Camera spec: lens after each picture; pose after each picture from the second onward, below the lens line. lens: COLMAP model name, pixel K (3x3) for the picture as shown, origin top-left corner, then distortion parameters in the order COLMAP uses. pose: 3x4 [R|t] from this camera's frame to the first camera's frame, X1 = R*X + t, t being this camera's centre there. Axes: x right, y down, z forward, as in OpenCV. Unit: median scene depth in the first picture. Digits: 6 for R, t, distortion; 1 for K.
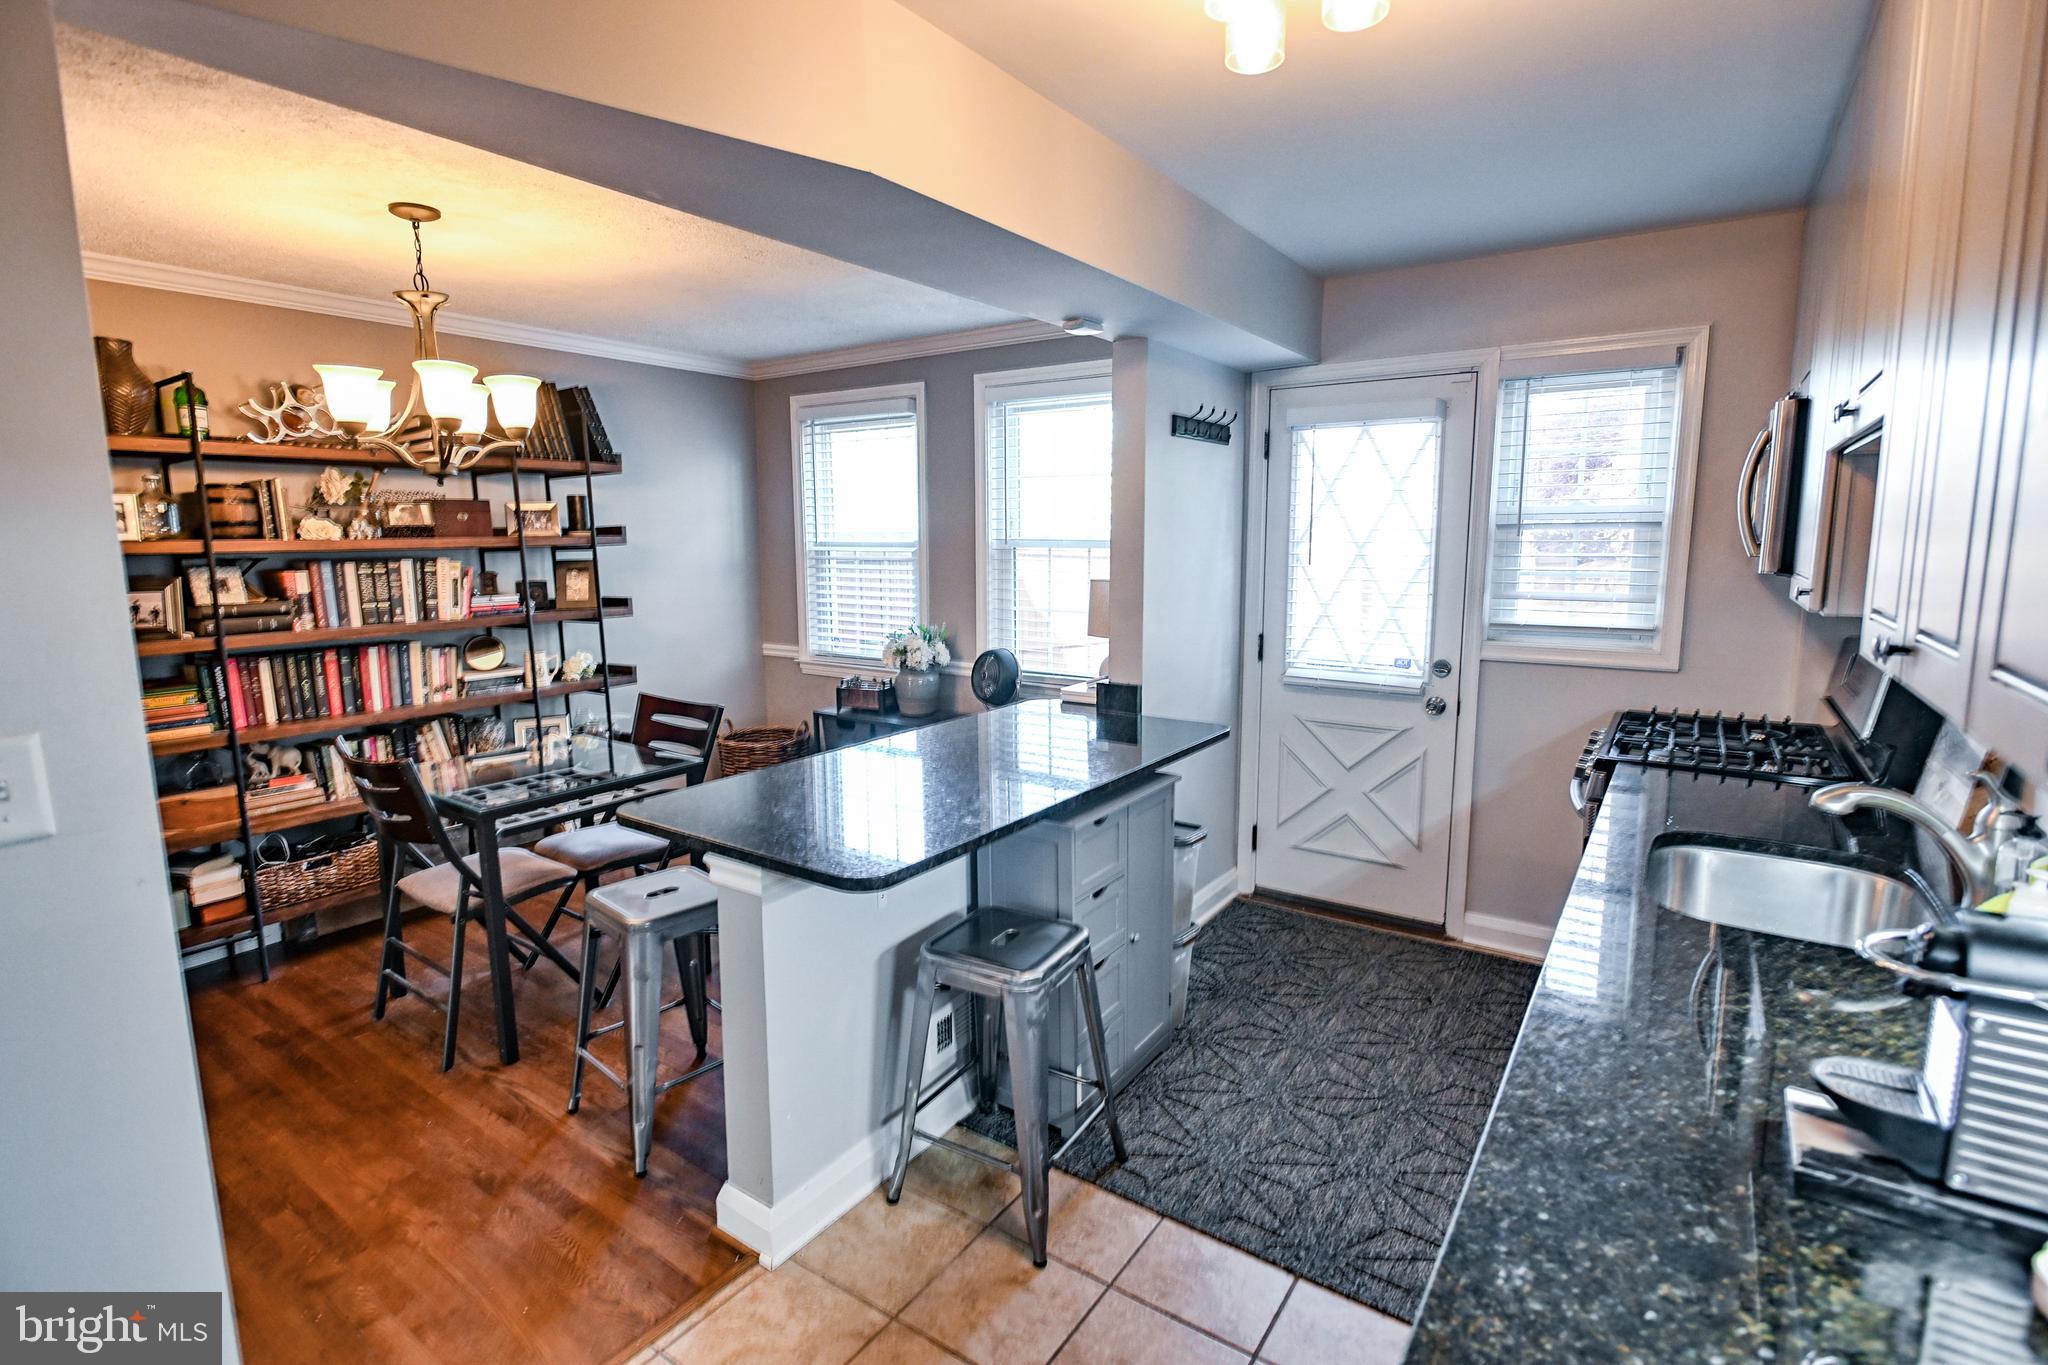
lens RADIAL K [[978.1, 0, 1015.3], [0, 978.1, 661.7], [0, 0, 1]] dist [-0.009559, 0.000101]
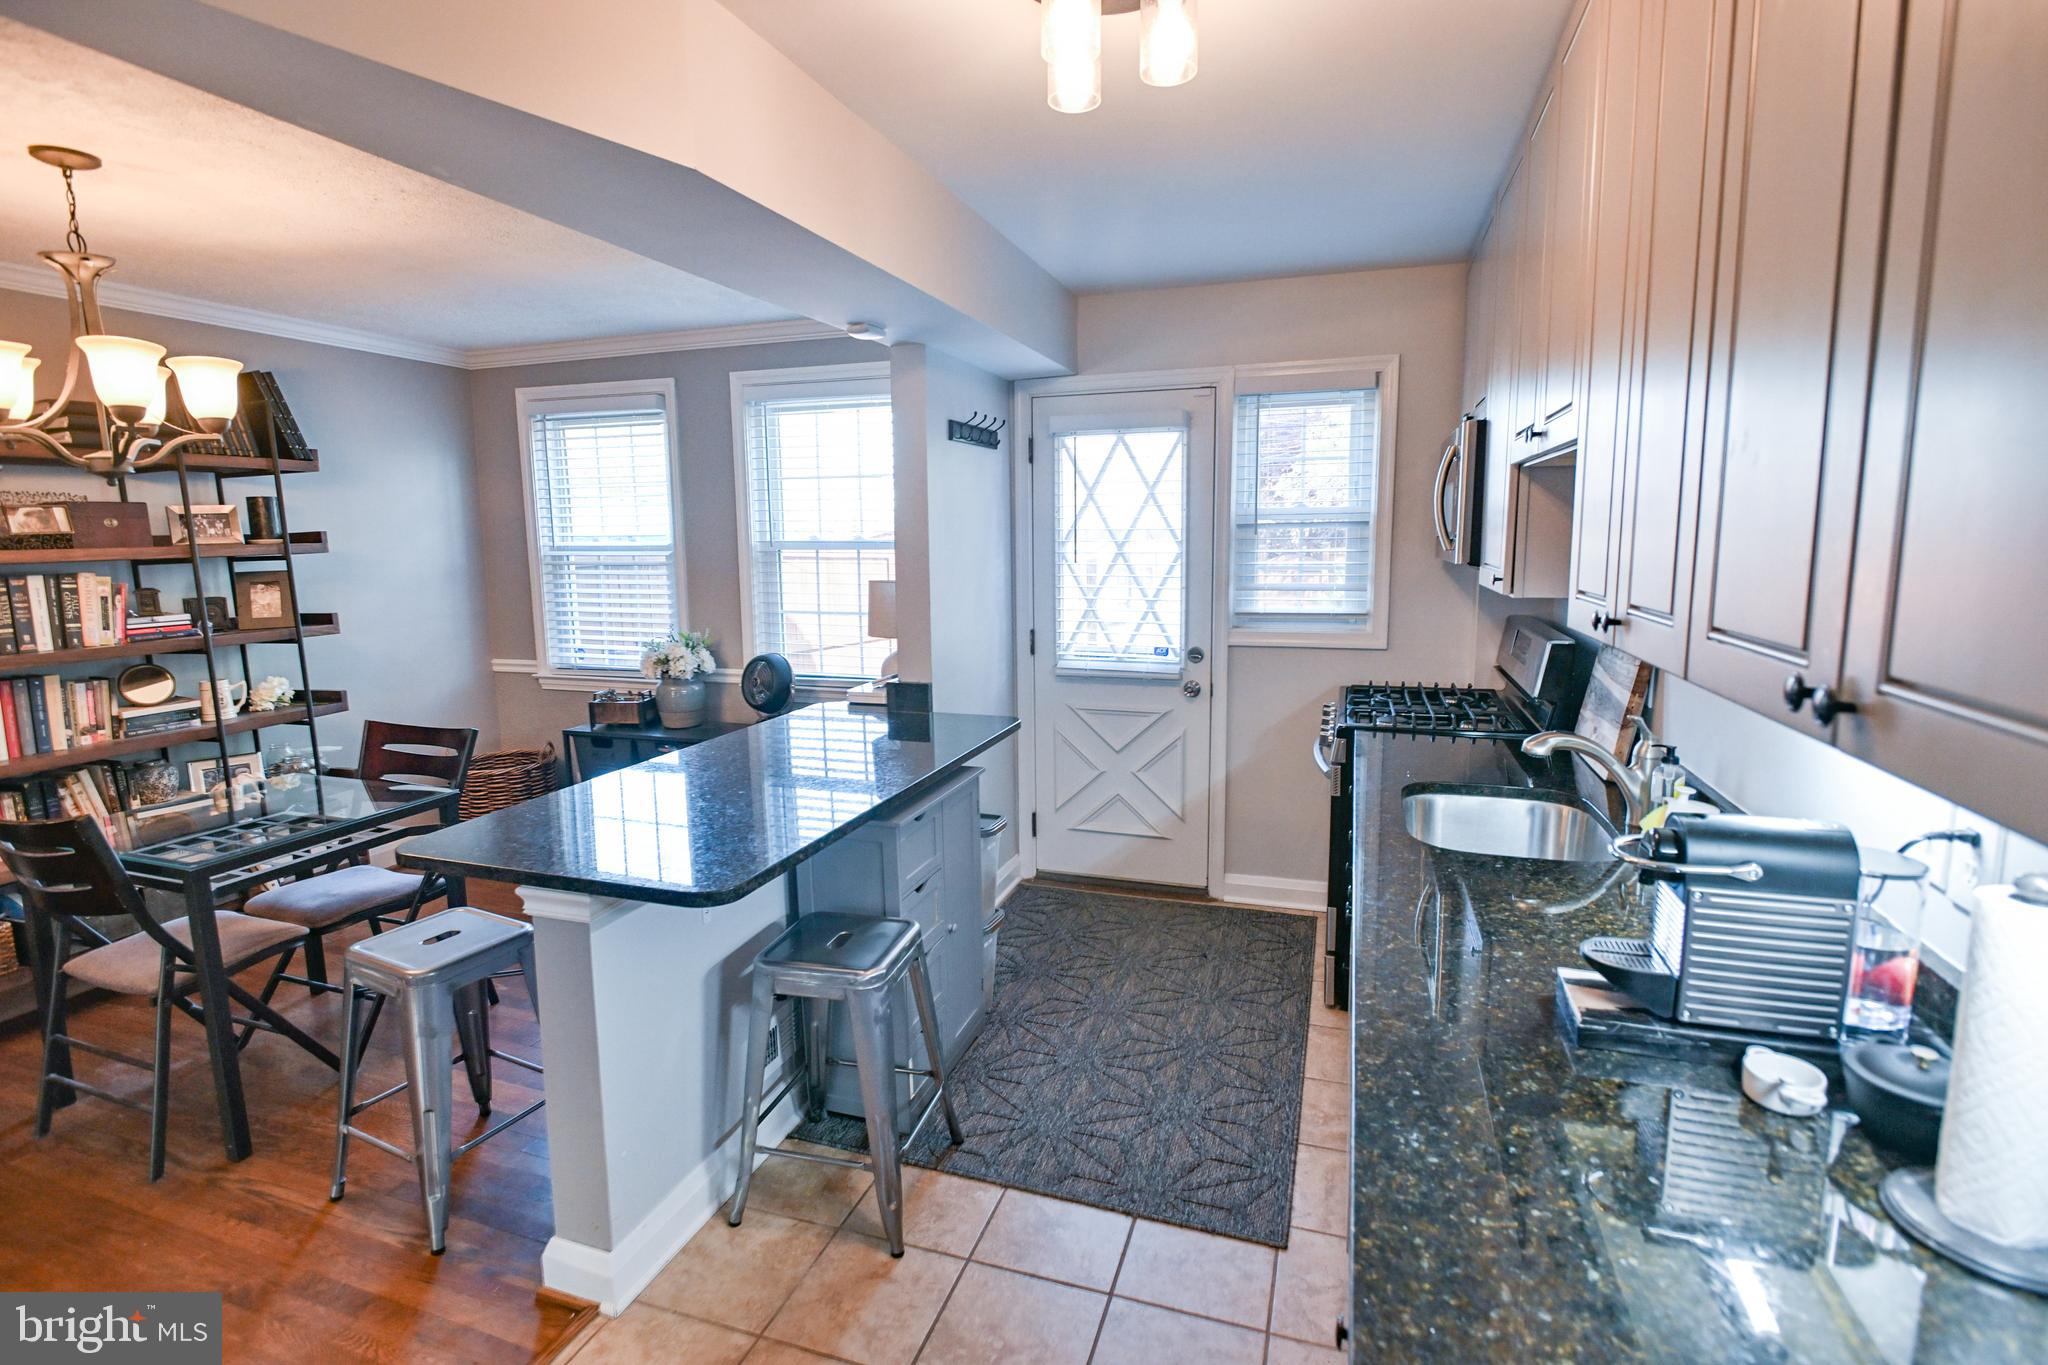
lens RADIAL K [[985.3, 0, 1012.4], [0, 985.3, 660.9], [0, 0, 1]] dist [-0.009457, 0.001167]
pose [[0.961776, -0.042972, 0.270444, -0.068379], [0.043484, 0.999046, 0.004100, -0.000368], [-0.270362, 0.007817, 0.962727, -0.015582]]
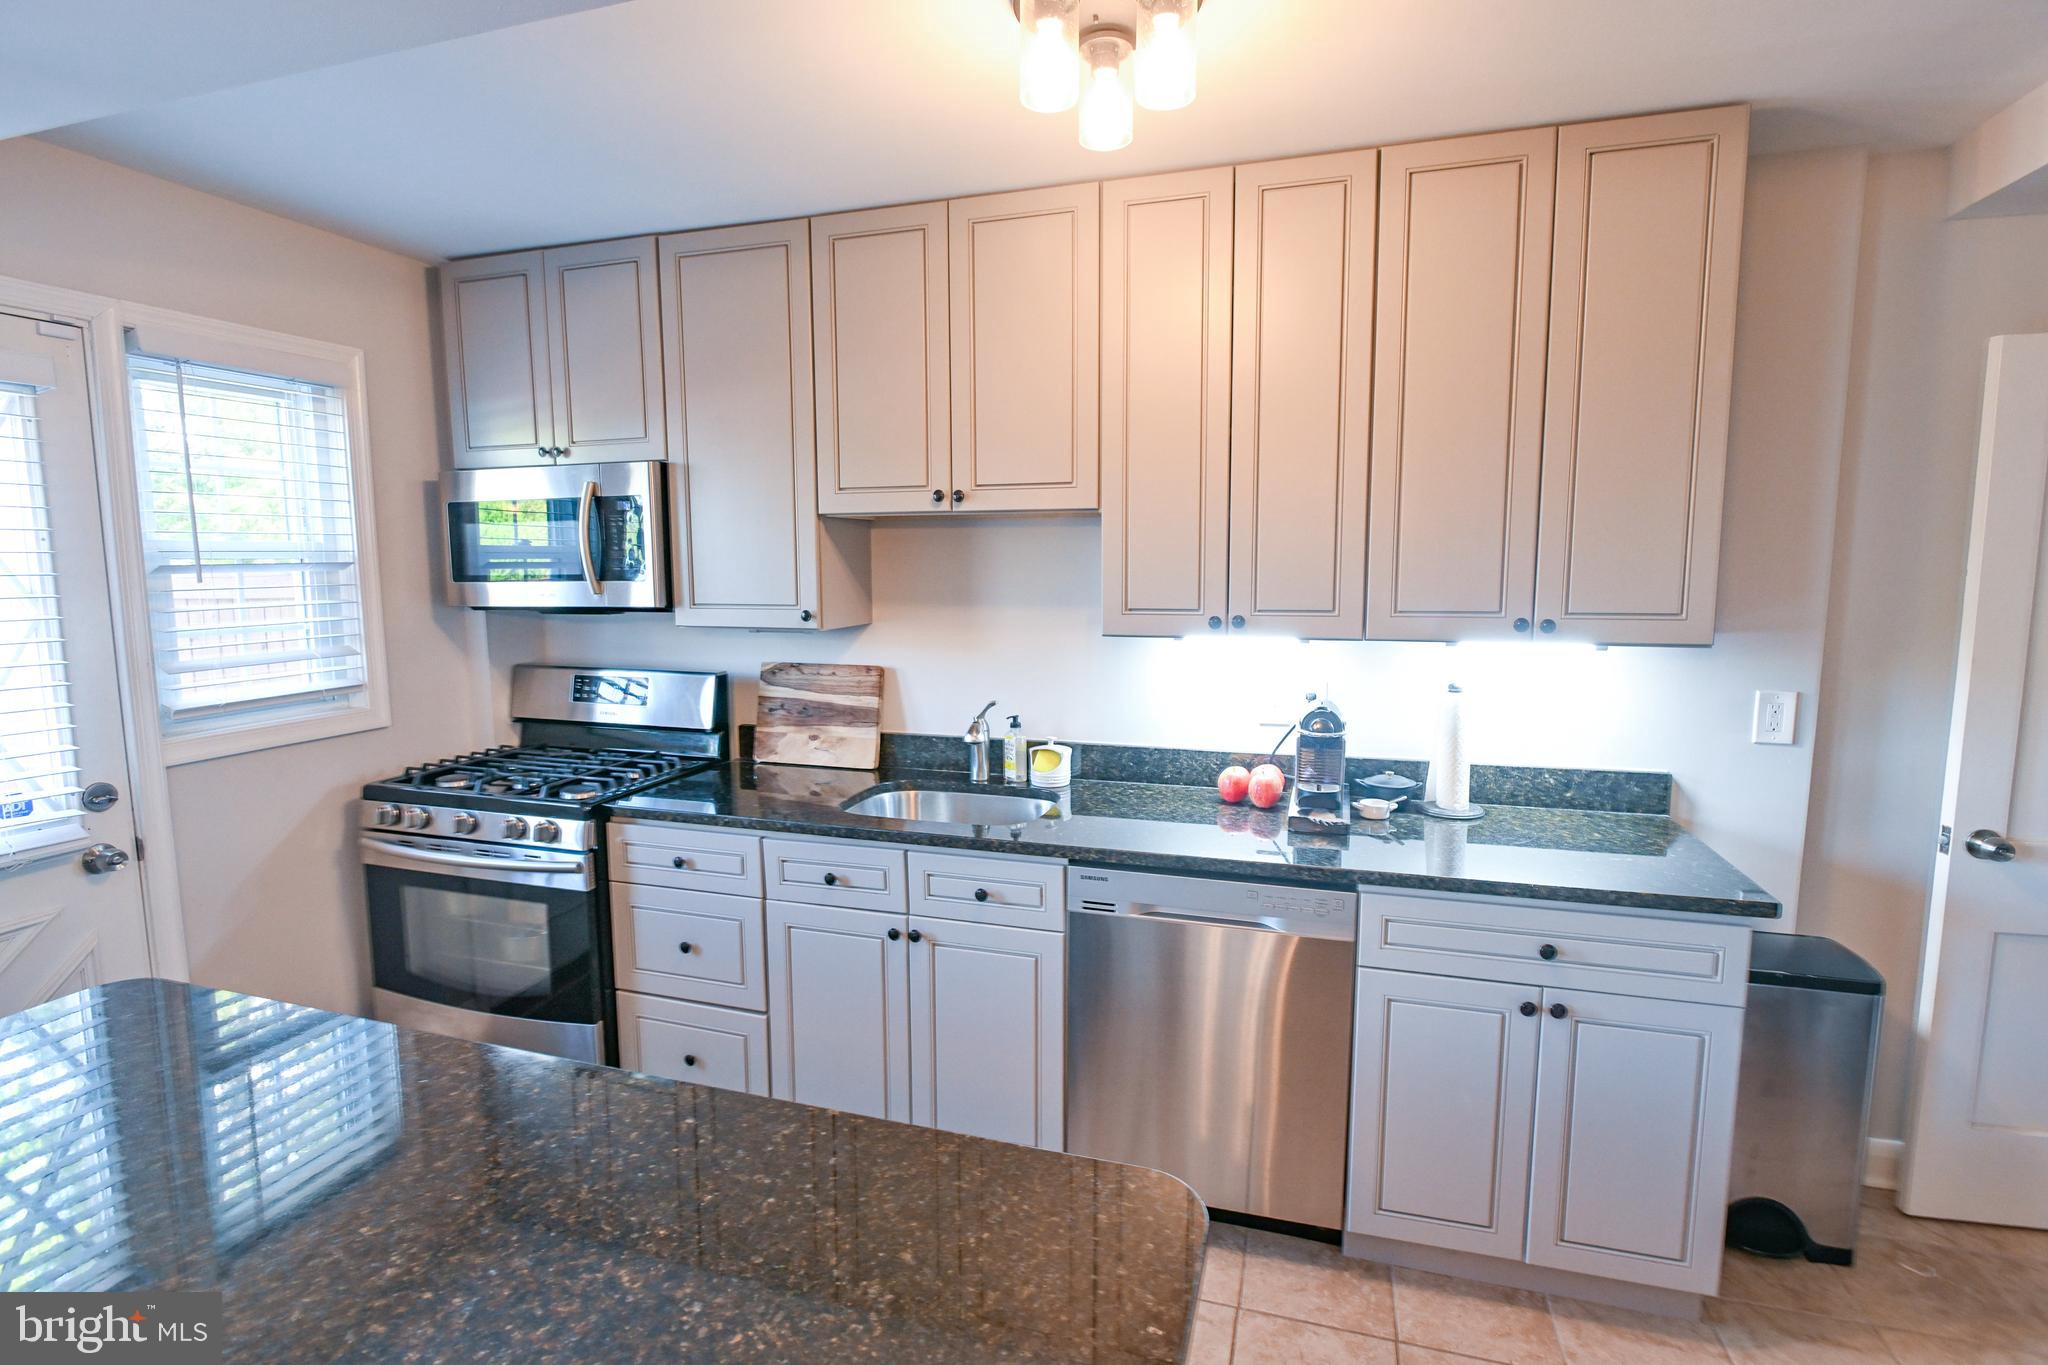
lens RADIAL K [[976.0, 0, 1027.7], [0, 976.0, 669.2], [0, 0, 1]] dist [-0.008354, 0.000279]
pose [[-0.297549, -0.101406, 0.949306, -0.339241], [0.134531, 0.979968, 0.146848, -0.090733], [-0.945180, 0.171405, -0.277946, 0.647545]]
